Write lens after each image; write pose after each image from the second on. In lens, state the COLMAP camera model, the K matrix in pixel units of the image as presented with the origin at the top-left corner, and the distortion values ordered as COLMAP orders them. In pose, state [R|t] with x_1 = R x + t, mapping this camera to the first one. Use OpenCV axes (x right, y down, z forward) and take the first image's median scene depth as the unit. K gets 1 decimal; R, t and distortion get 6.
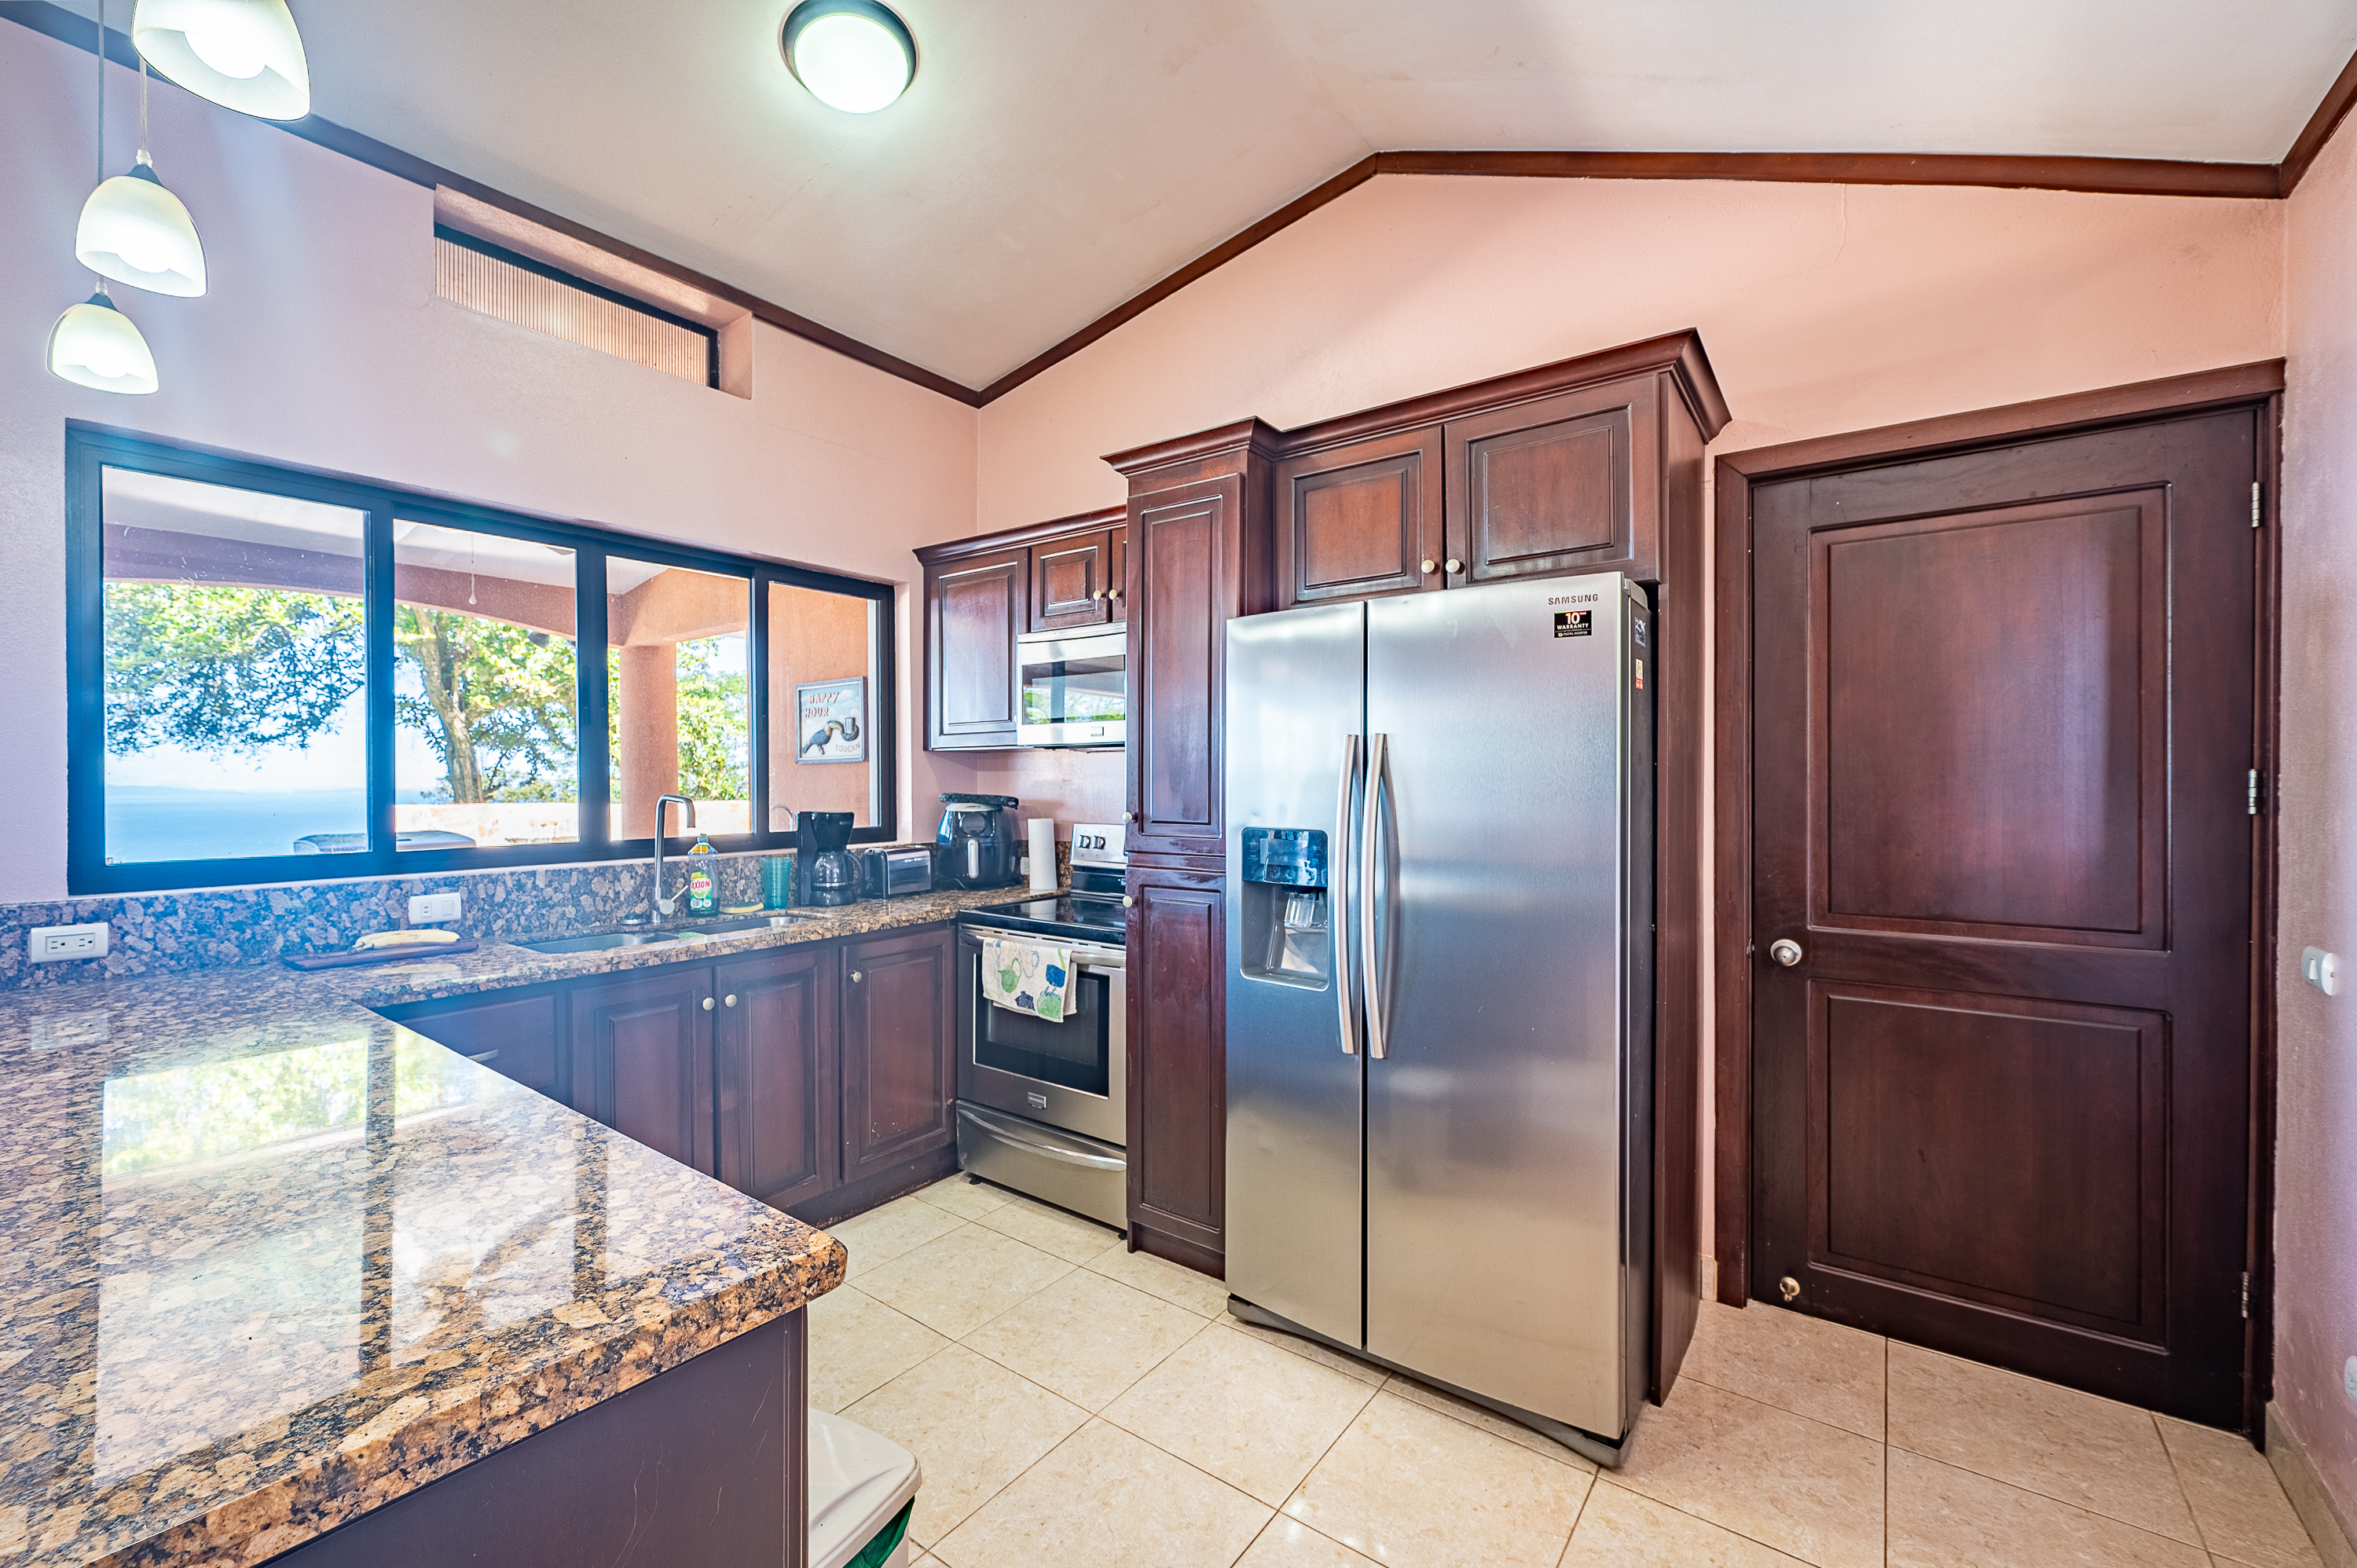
lens RADIAL K [[929.8, 0, 1189.9], [0, 929.8, 788.3], [0, 0, 1]] dist [-0.000249, -0.000385]
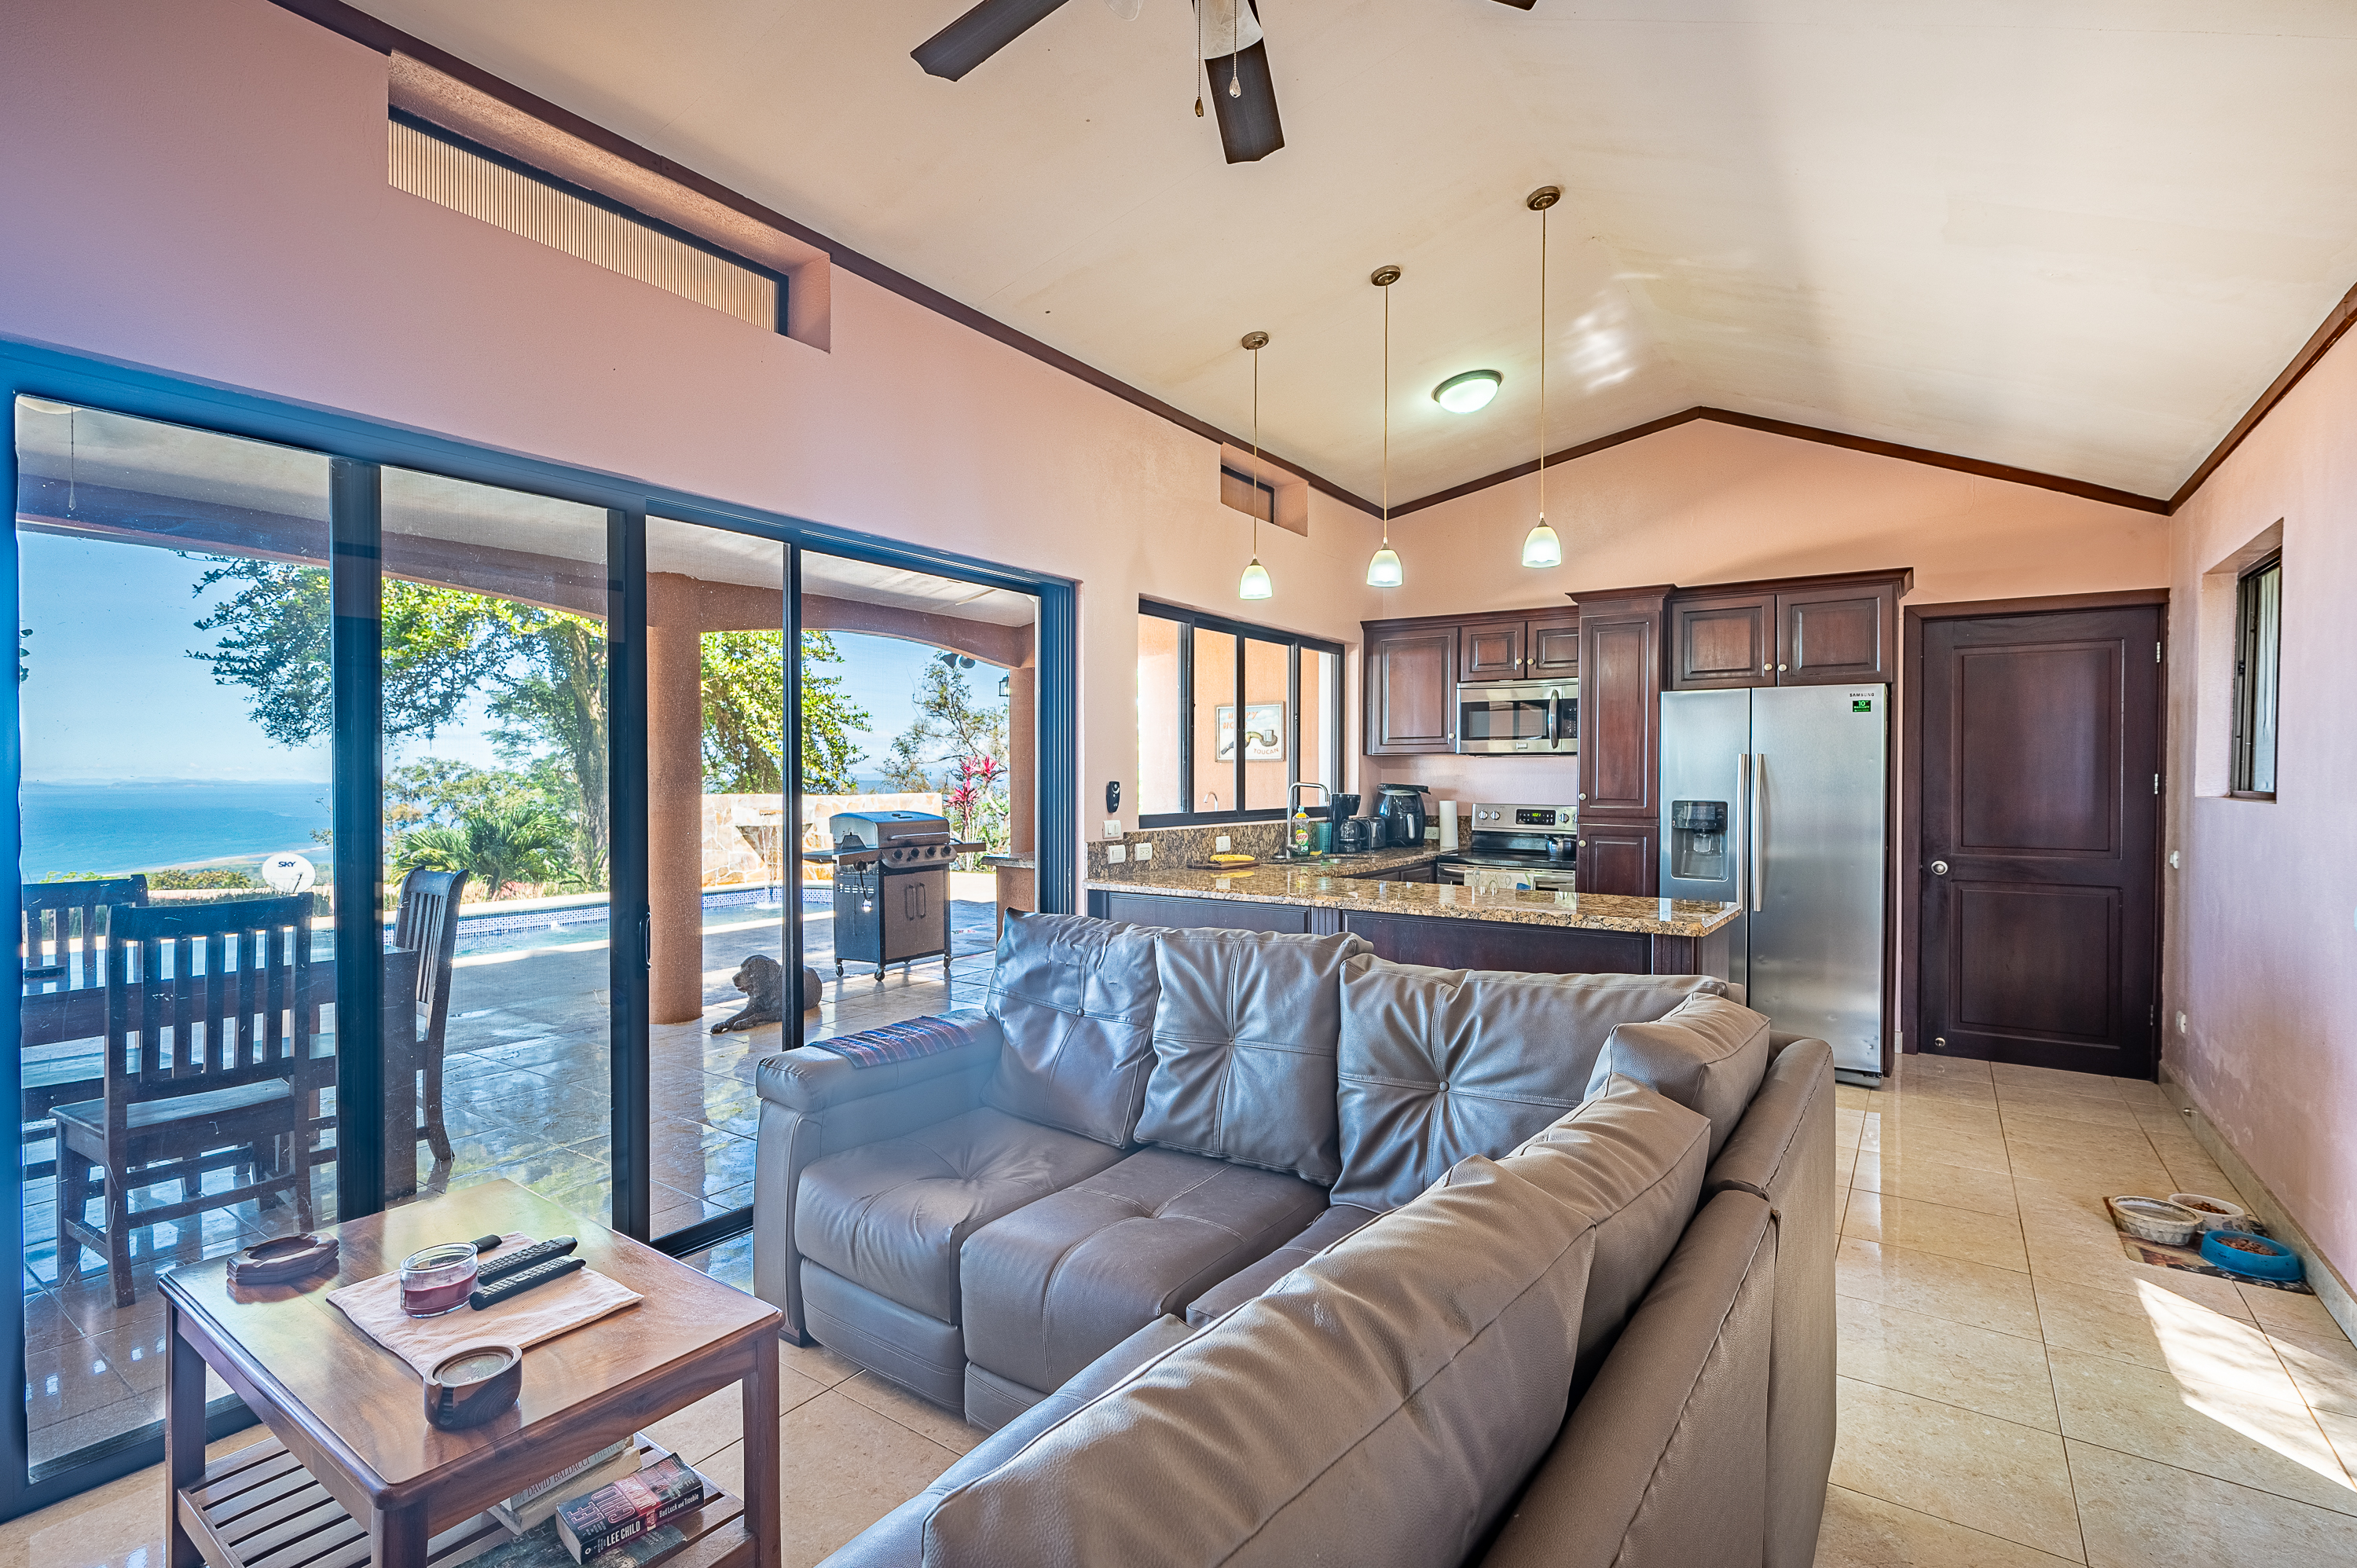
lens RADIAL K [[1129.8, 0, 1179.3], [0, 1129.8, 785.8], [0, 0, 1]] dist [0.000289, -0.000989]
pose [[0.997810, 0.002692, 0.066095, -1.011952], [-0.002974, 0.999987, 0.004161, 0.003260], [-0.066083, -0.004349, 0.997805, -1.146076]]
